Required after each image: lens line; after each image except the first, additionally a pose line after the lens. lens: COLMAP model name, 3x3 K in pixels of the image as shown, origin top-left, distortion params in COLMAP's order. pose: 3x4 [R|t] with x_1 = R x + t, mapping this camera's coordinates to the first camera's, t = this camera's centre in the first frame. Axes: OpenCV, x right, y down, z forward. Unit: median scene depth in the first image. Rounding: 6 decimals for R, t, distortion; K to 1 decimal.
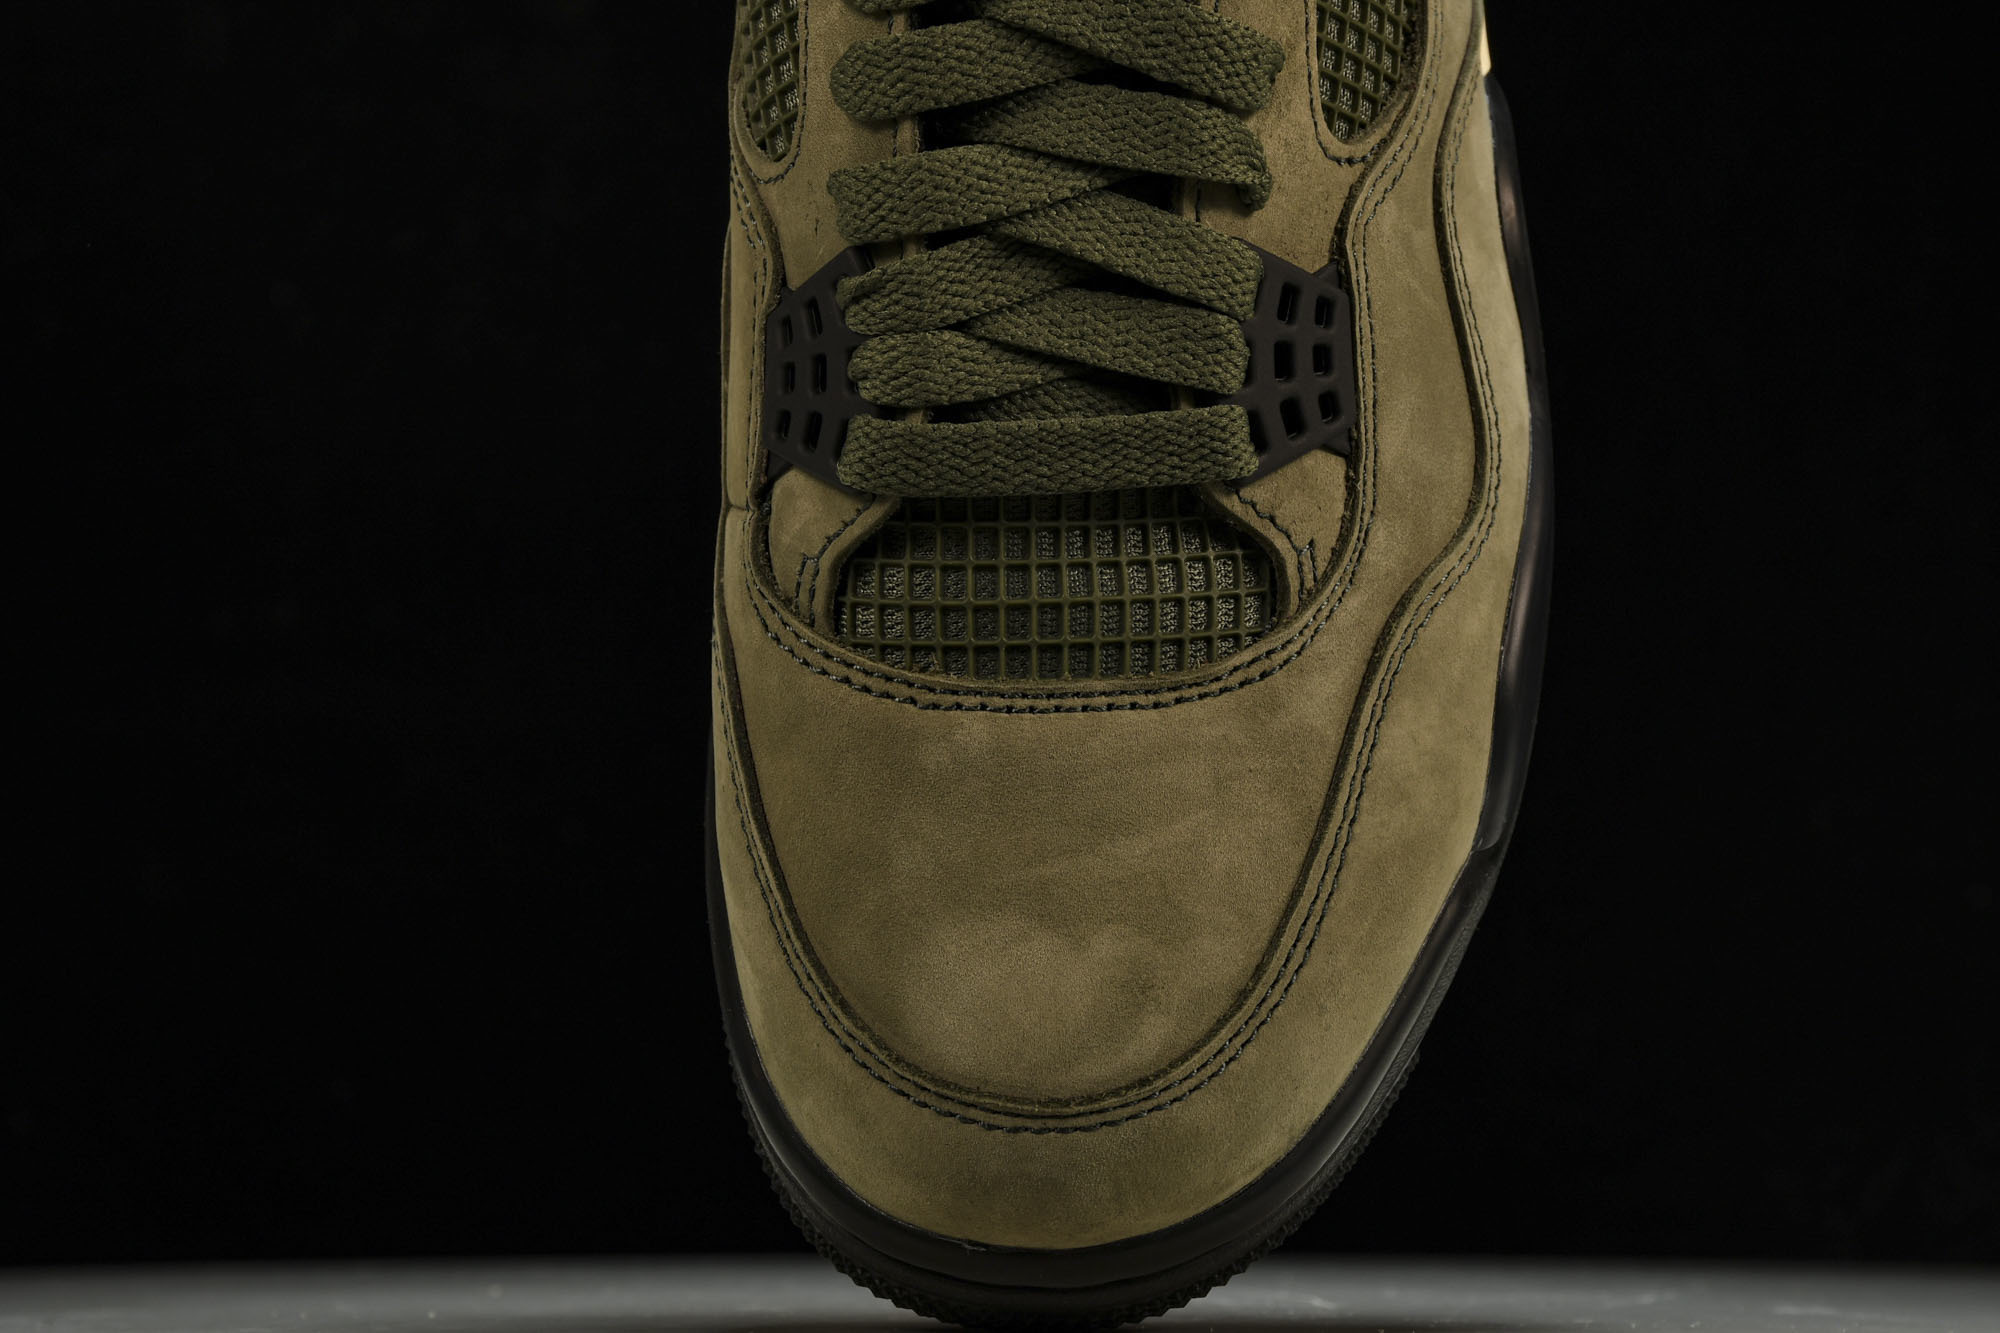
lens RADIAL K [[4834.2, 0, 1003.7], [0, 4834.2, 658.7], [0, 0, 1]] dist [0.490765, 0.000000]
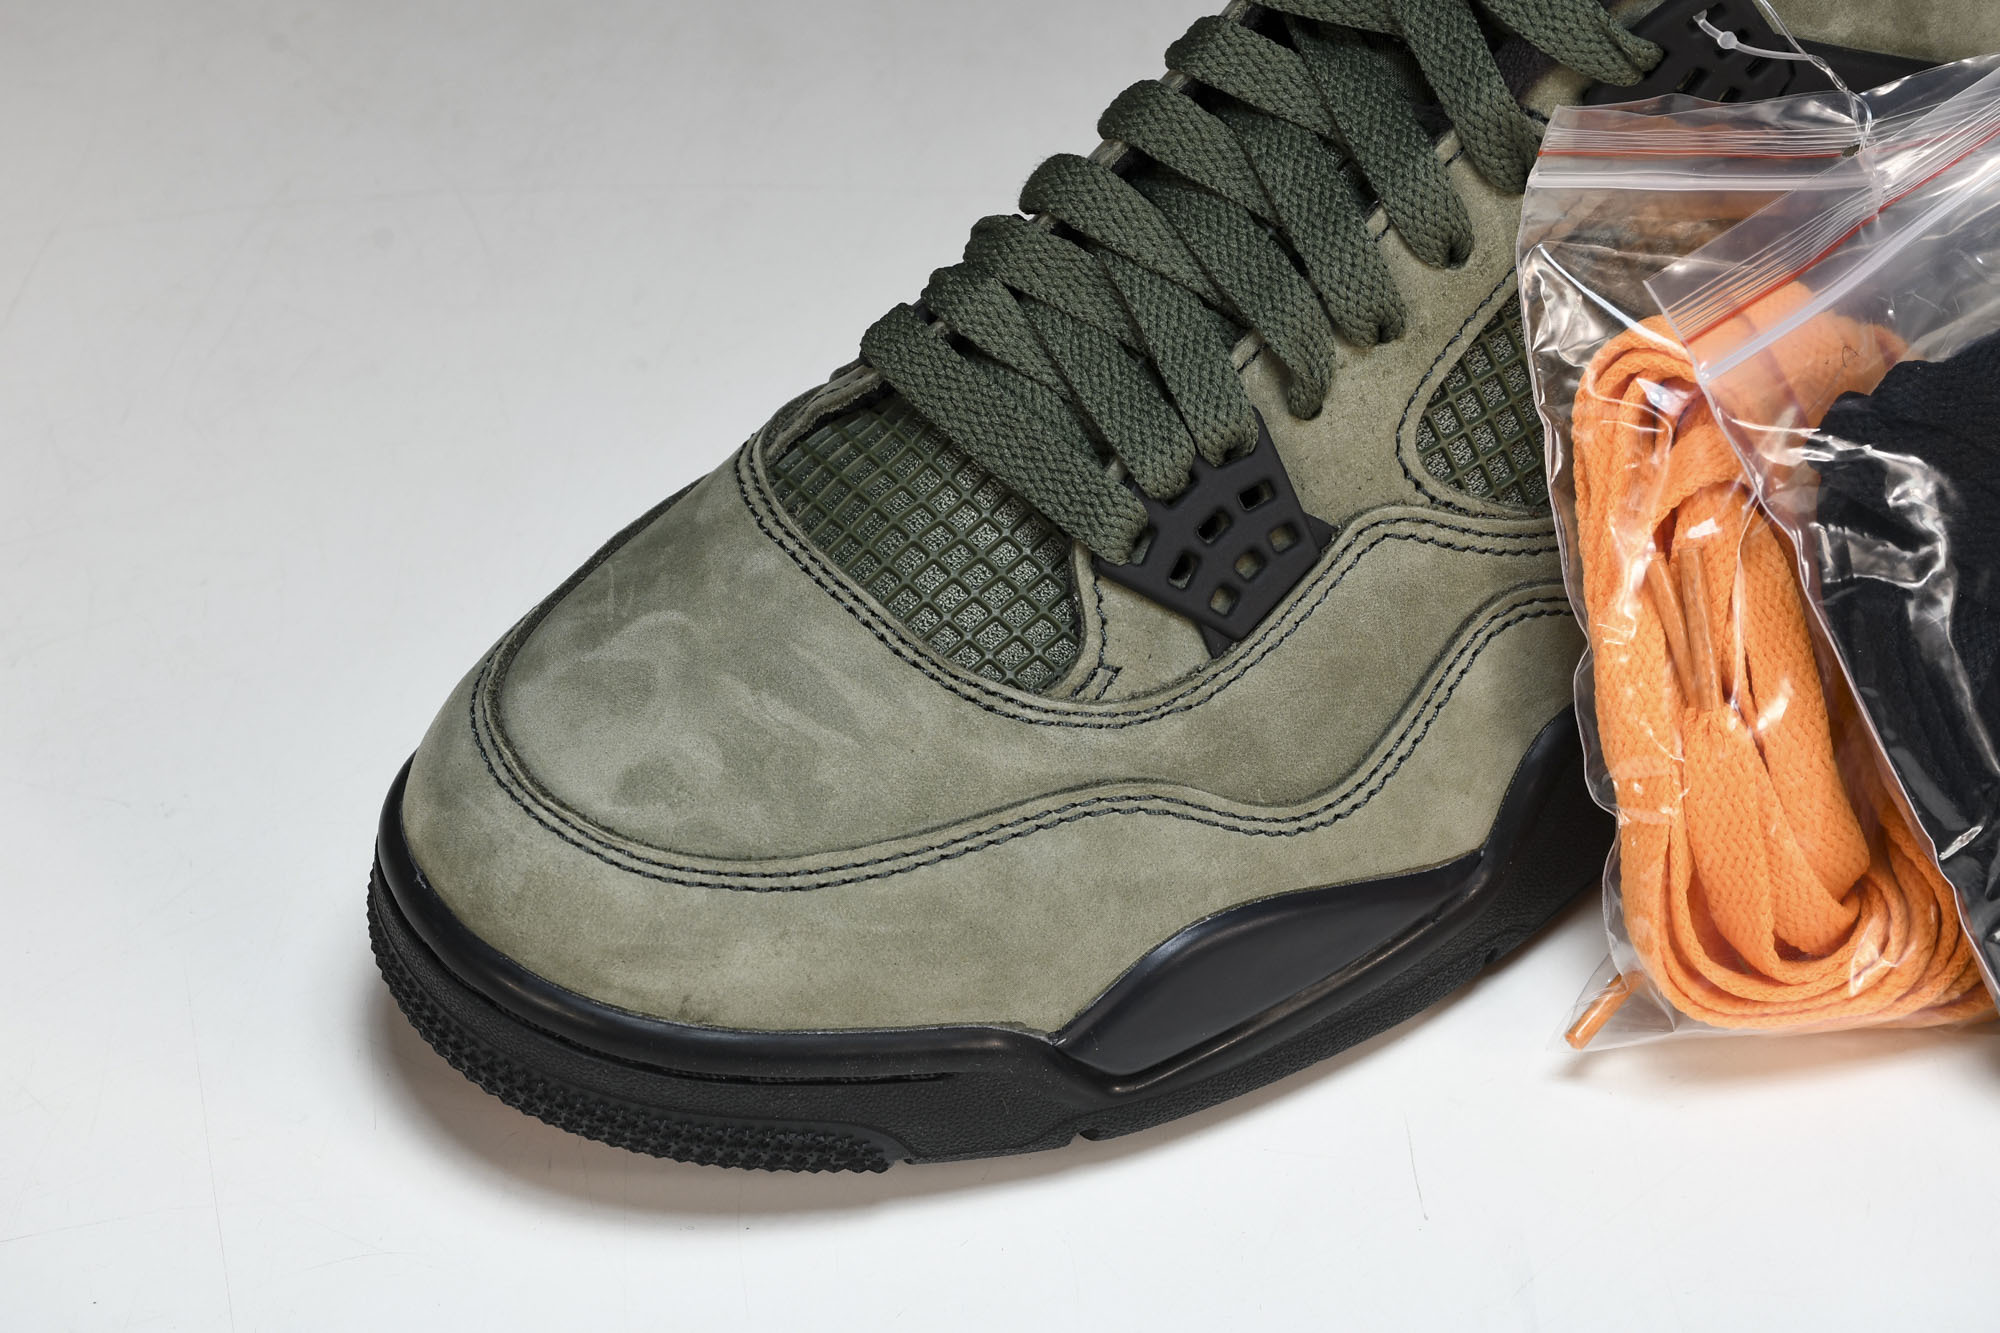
lens RADIAL K [[5665.8, 0, 995.9], [0, 5665.8, 663.3], [0, 0, 1]] dist [0.694547, 0.000000]
pose [[0.625382, 0.563207, -0.540088, 0.733944], [-0.734484, 0.658587, -0.163699, 0.203258], [0.263499, 0.499060, 0.825535, -0.041798]]
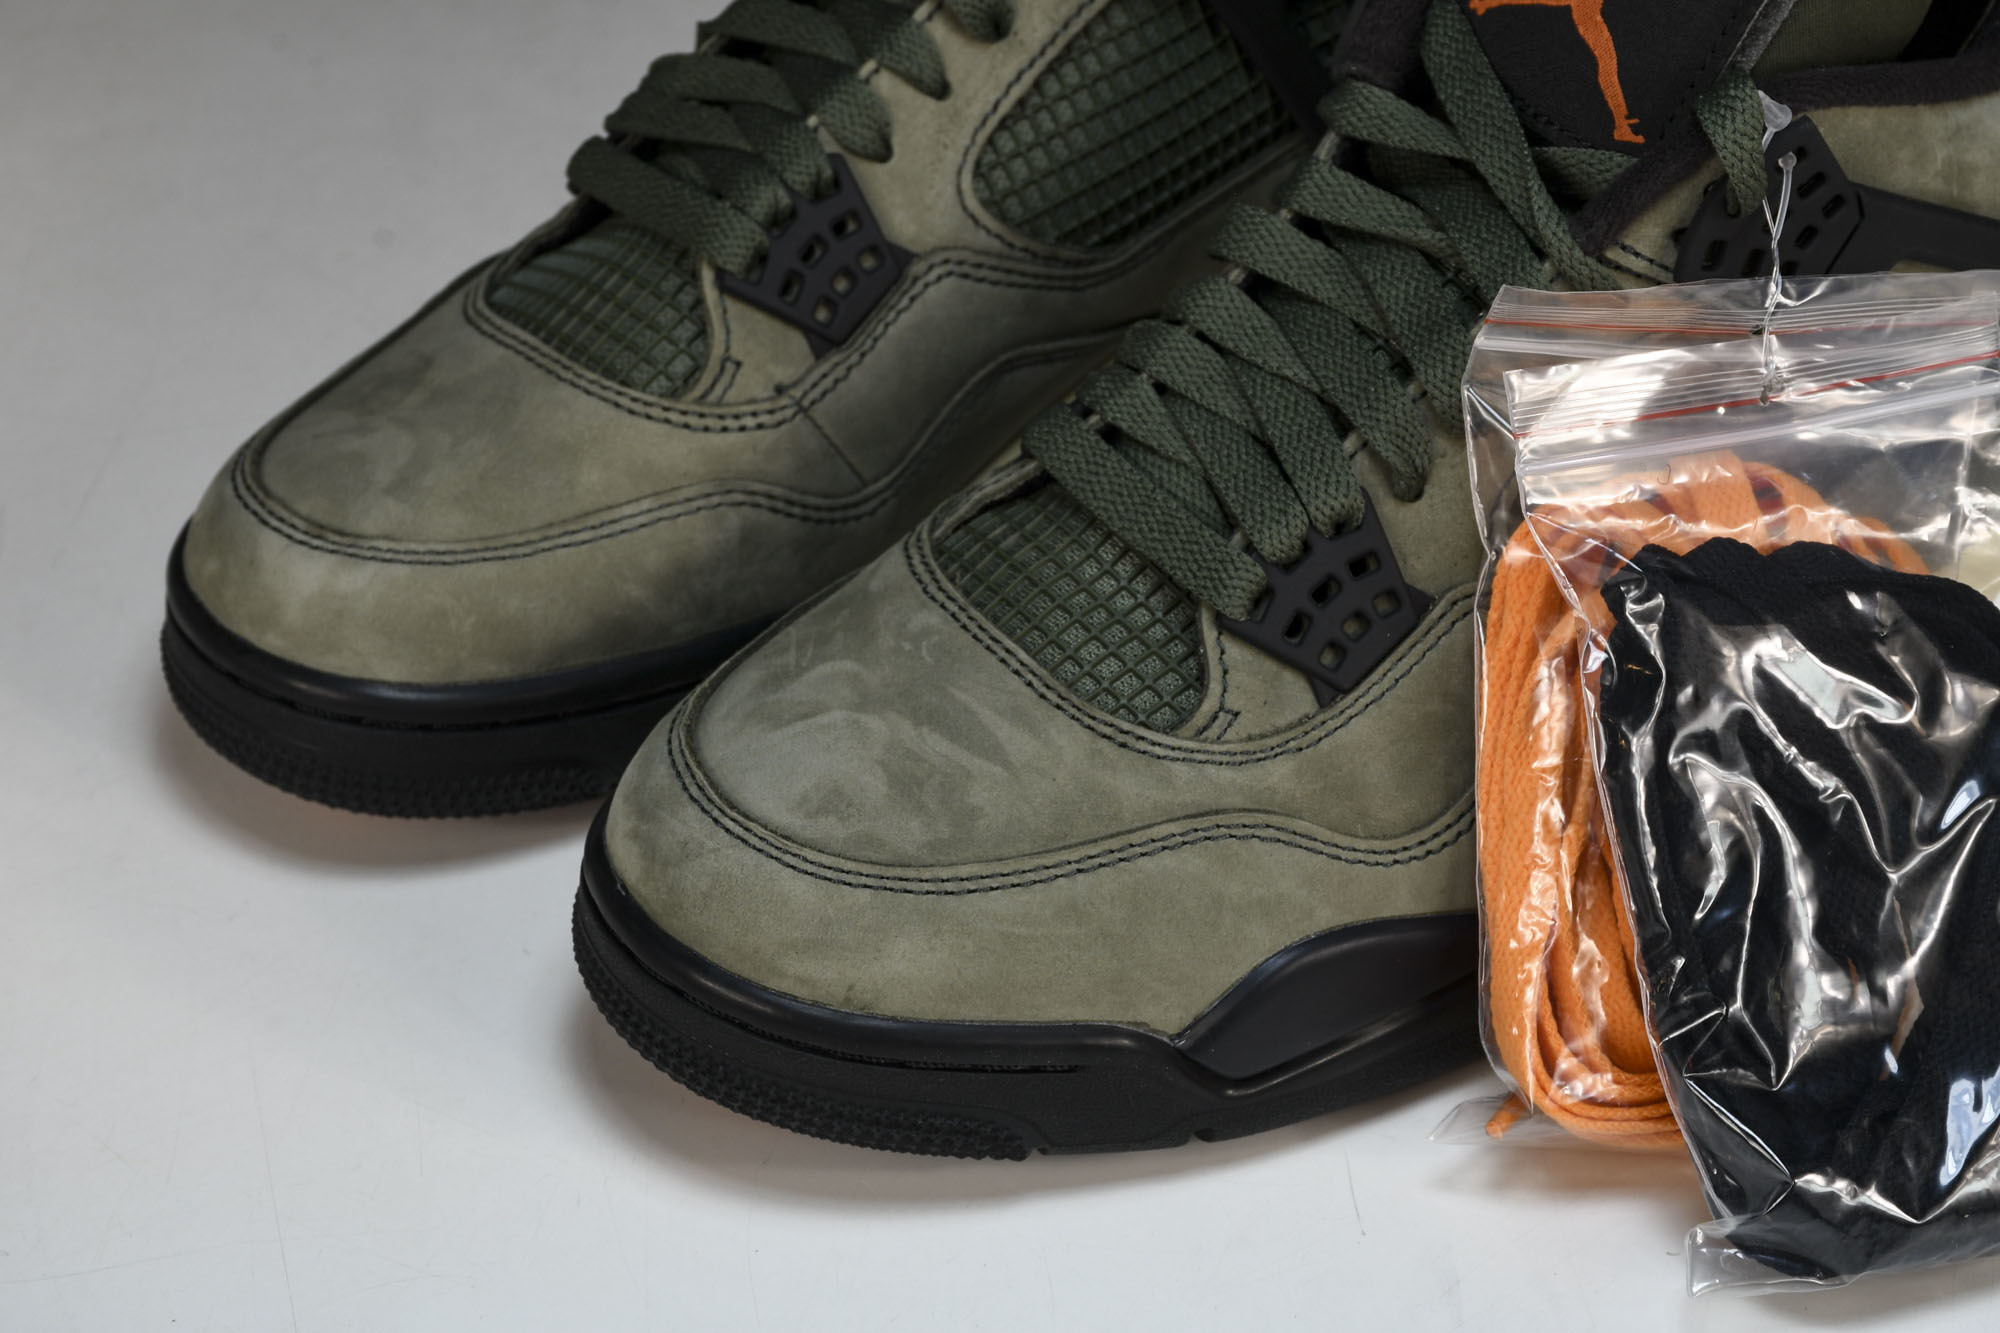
lens RADIAL K [[5665.8, 0, 1009.8], [0, 5665.8, 671.6], [0, 0, 1]] dist [0.694547, 0.000000]
pose [[0.595323, 0.518620, -0.613697, 0.909288], [-0.752540, 0.627541, -0.199689, 0.300291], [0.281557, 0.580711, 0.763872, -0.107350]]
